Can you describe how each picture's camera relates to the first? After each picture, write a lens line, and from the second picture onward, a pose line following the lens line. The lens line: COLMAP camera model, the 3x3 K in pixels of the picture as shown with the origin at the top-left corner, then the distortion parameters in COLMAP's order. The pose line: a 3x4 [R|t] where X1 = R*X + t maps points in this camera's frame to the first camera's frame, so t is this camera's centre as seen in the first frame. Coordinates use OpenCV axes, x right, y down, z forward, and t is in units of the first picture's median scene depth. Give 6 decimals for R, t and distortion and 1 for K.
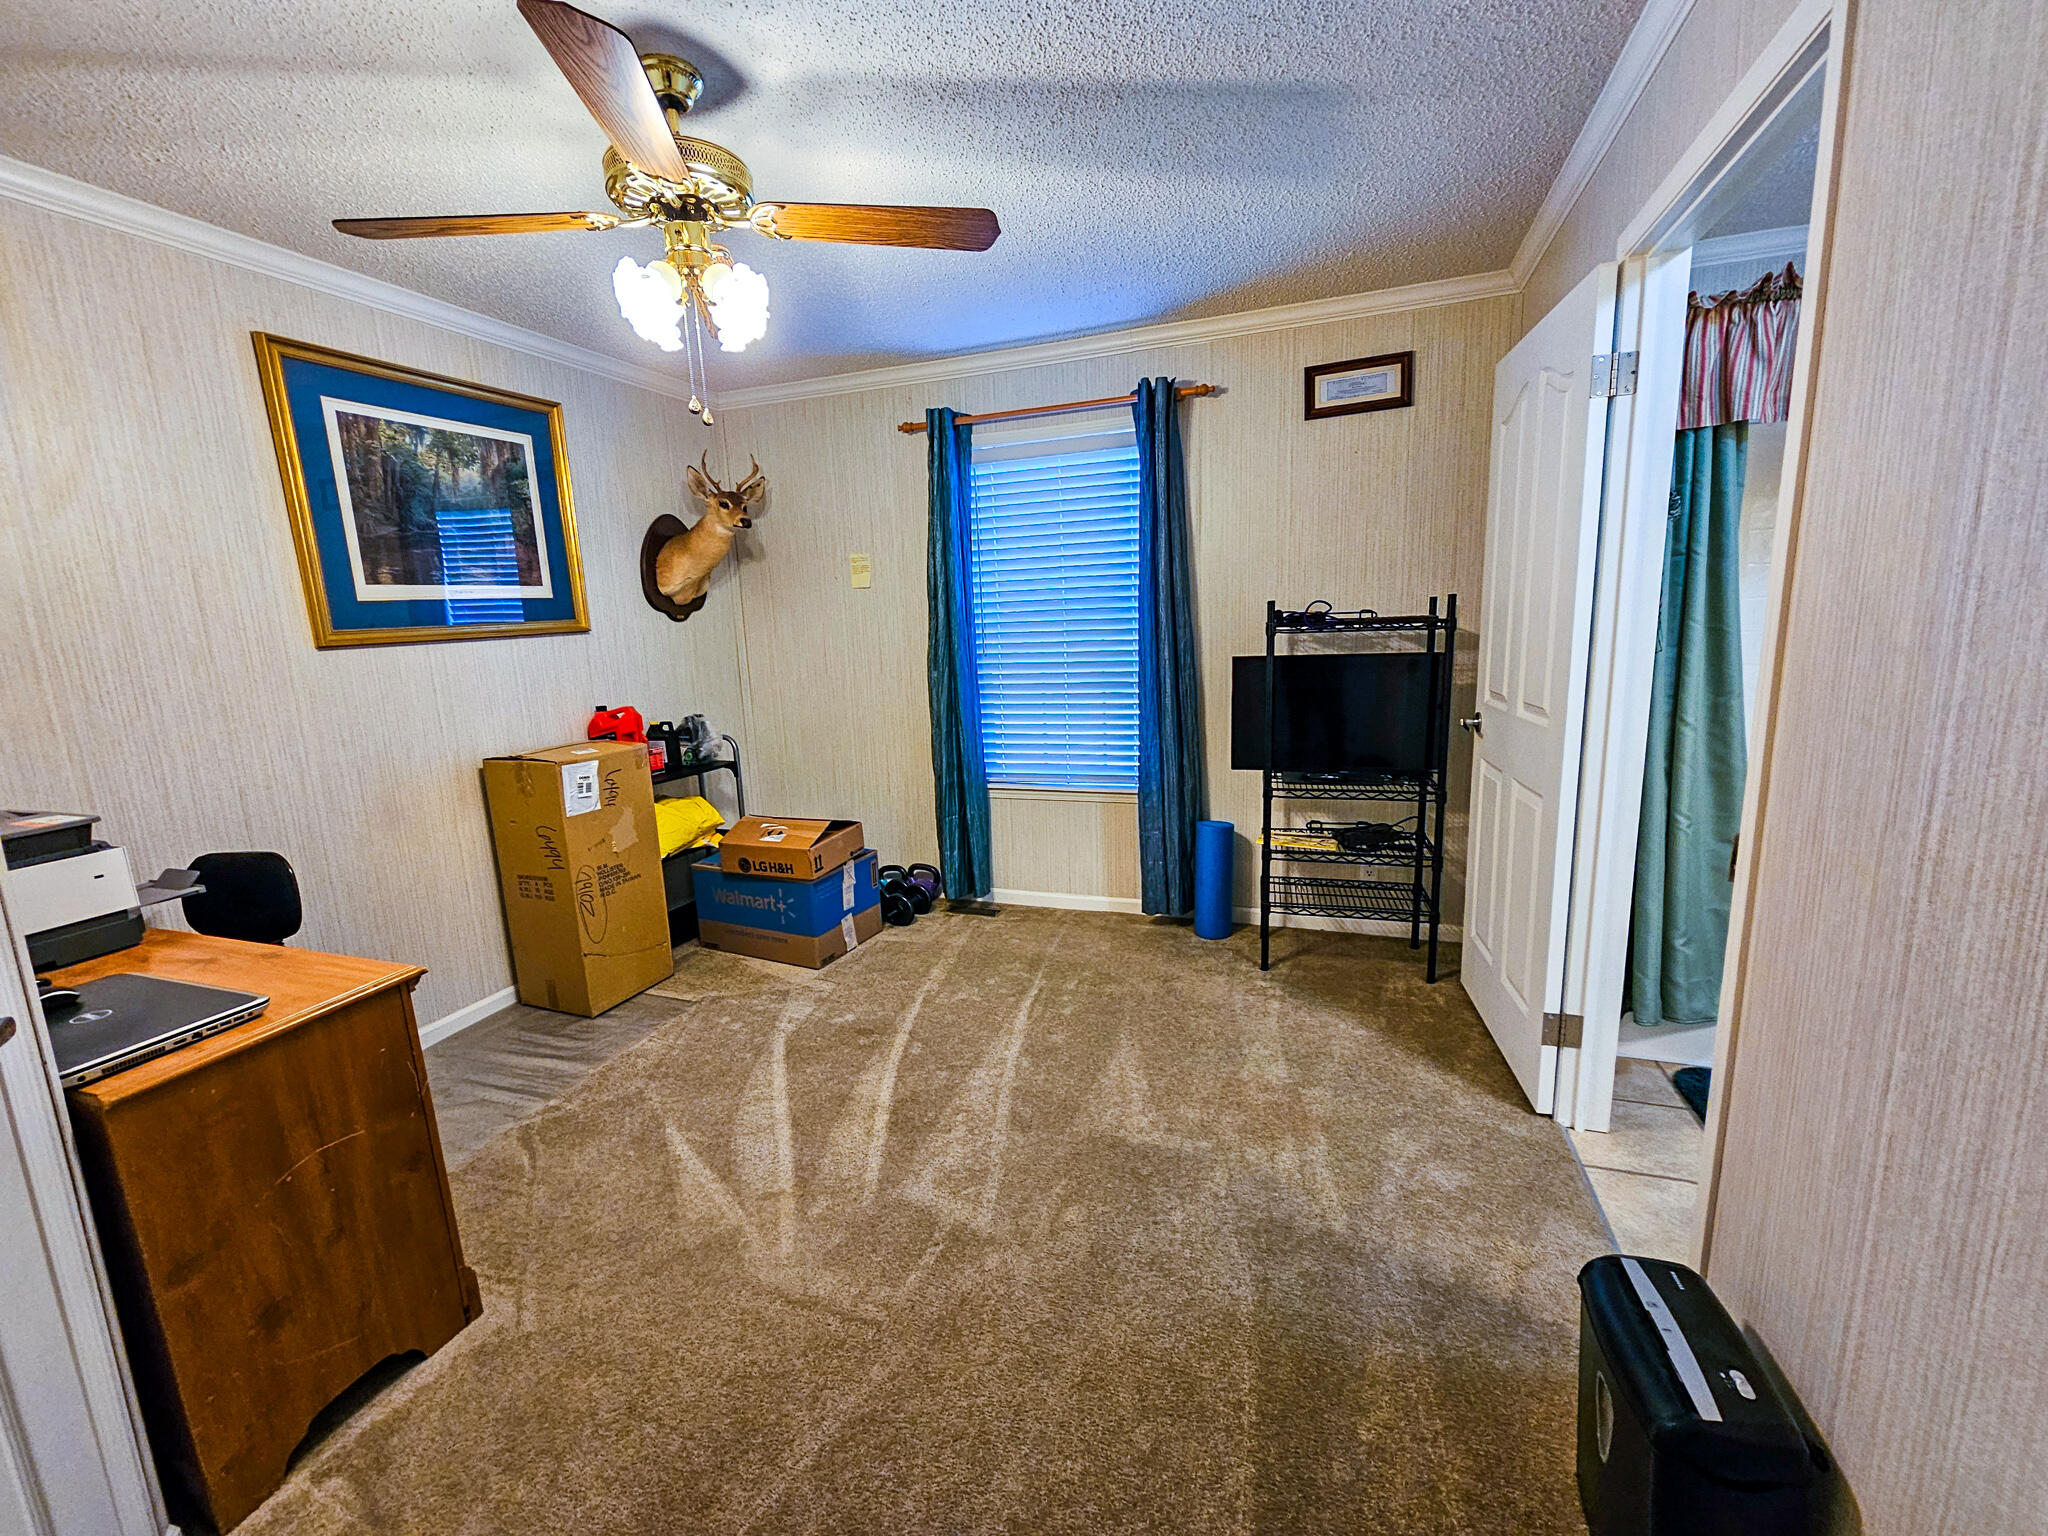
lens RADIAL K [[843.4, 0, 1027.1], [0, 843.4, 771.3], [0, 0, 1]] dist [-0.002882, -0.000319]
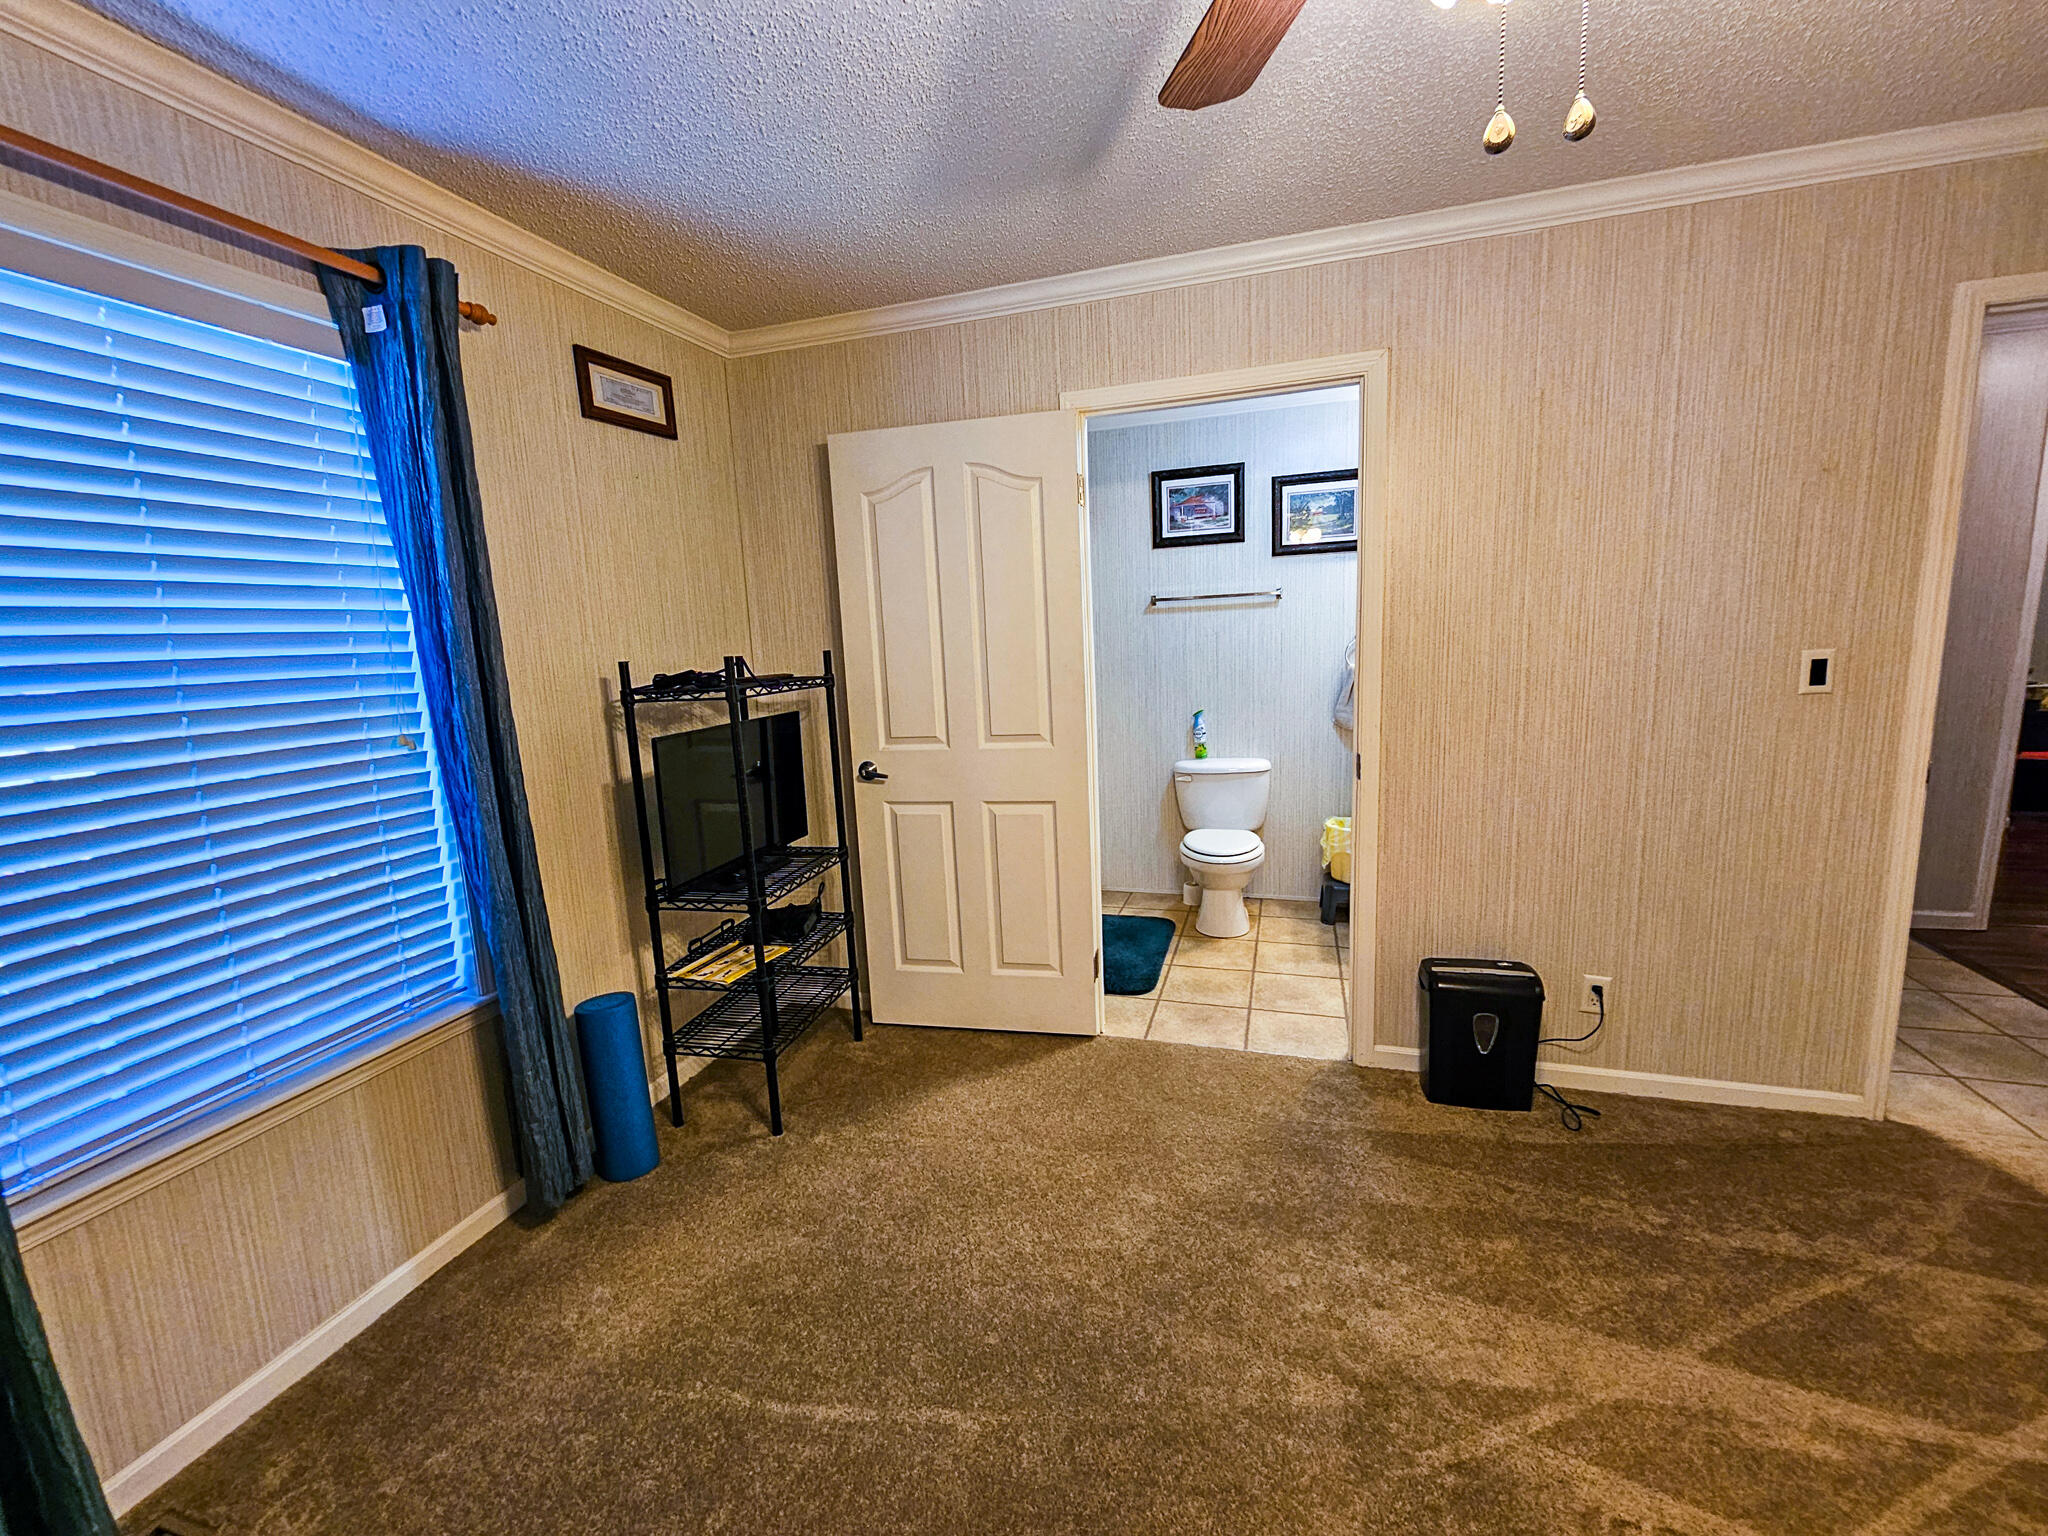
lens RADIAL K [[843.4, 0, 1027.1], [0, 843.4, 771.3], [0, 0, 1]] dist [-0.002882, -0.000319]
pose [[-0.040508, -0.121662, 0.991745, -0.450867], [0.227027, 0.965478, 0.127713, -0.128782], [-0.973046, 0.230326, -0.011489, 0.716650]]
